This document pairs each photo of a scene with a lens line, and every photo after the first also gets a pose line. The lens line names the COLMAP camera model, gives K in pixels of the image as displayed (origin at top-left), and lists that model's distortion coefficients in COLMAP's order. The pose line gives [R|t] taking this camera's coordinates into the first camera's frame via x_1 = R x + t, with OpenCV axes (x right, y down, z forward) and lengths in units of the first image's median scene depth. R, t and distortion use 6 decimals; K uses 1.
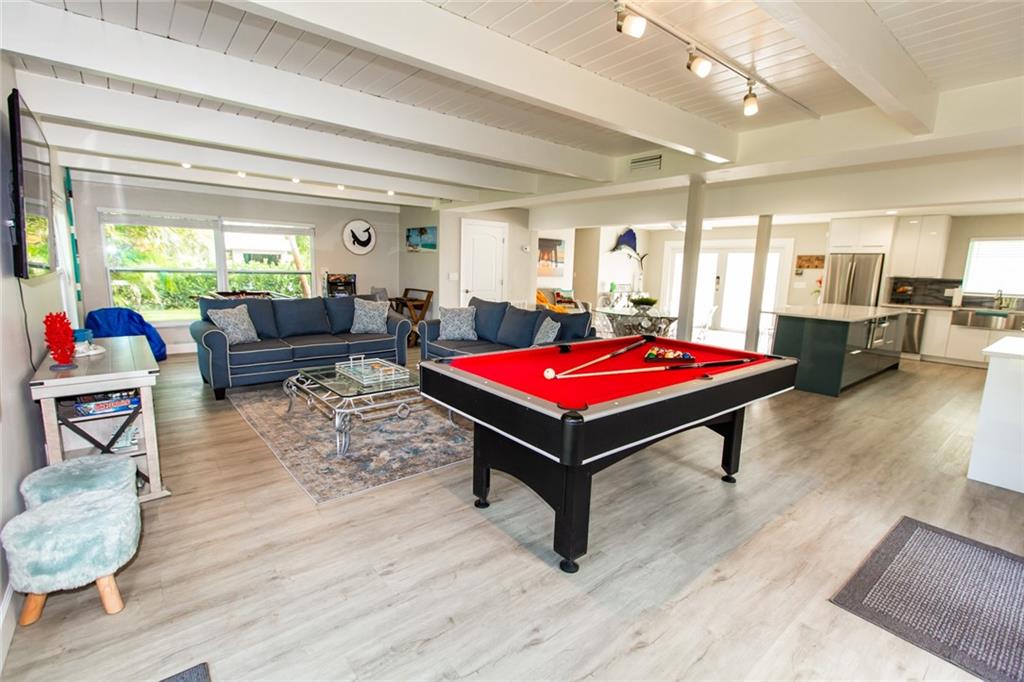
lens RADIAL K [[468.3, 0, 512.0], [0, 468.3, 341.0], [0, 0, 1]] dist [-0.000580, 0.000092]
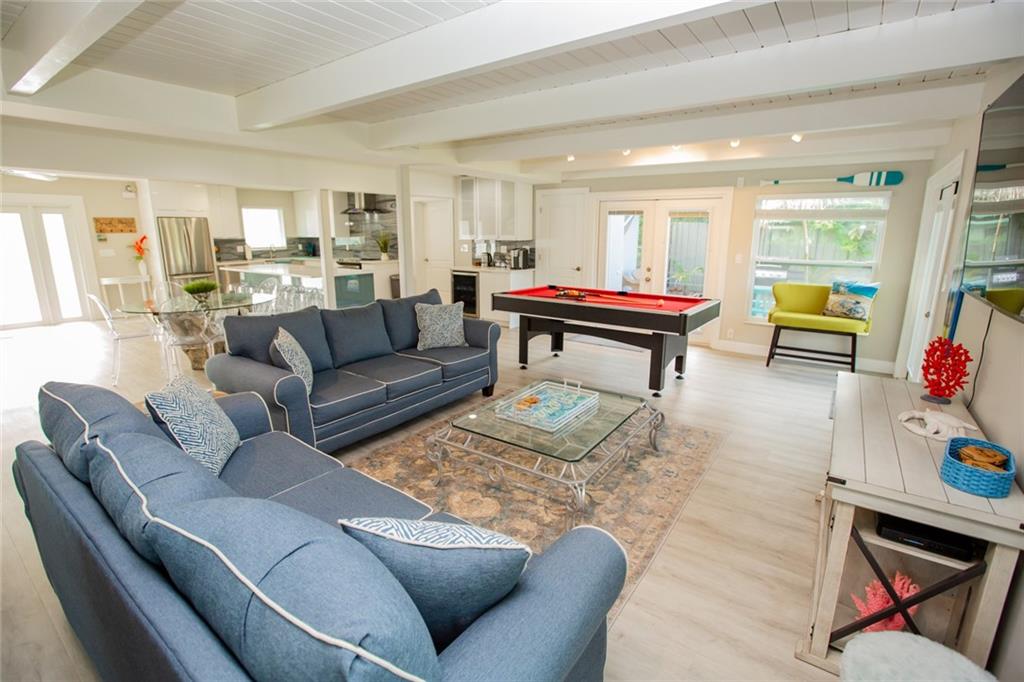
lens RADIAL K [[470.5, 0, 512.0], [0, 470.5, 341.0], [0, 0, 1]] dist [-0.060144, 0.025938]
pose [[-0.254297, -0.250131, 0.934220, -0.486640], [0.141062, 0.946052, 0.291696, -0.131108], [-0.956784, 0.205960, -0.205294, 0.616657]]
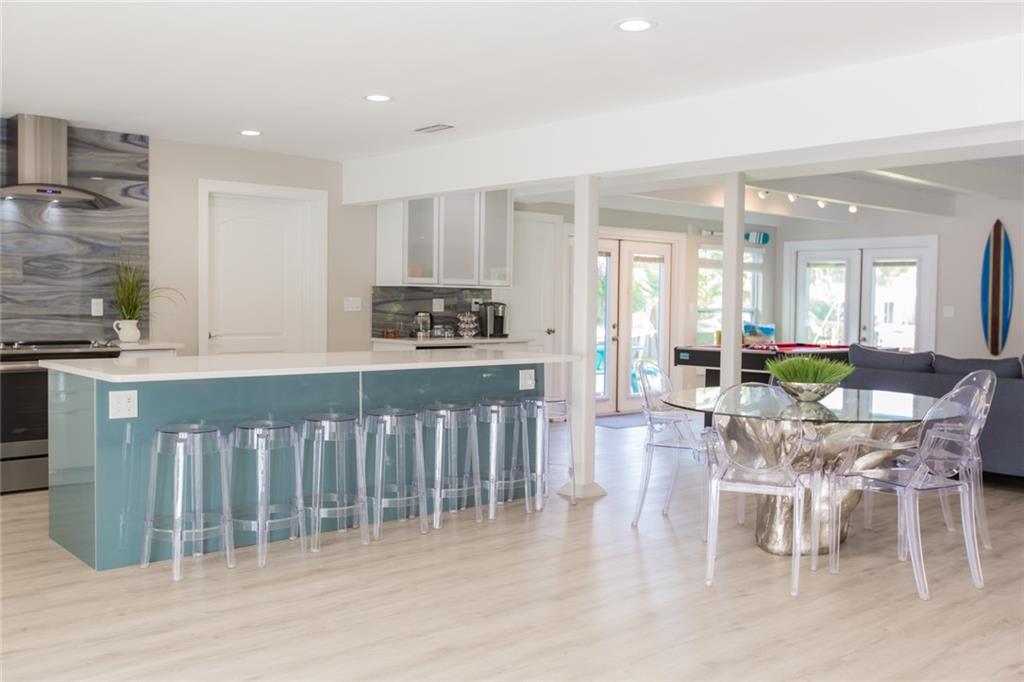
lens RADIAL K [[940.0, 0, 509.1], [0, 940.0, 338.1], [0, 0, 1]] dist [-0.008581, 0.004351]
pose [[-0.998674, -0.042918, -0.028431, 0.467095], [-0.047661, 0.979554, 0.195454, -0.208306], [0.019461, 0.196550, -0.980301, 1.487340]]
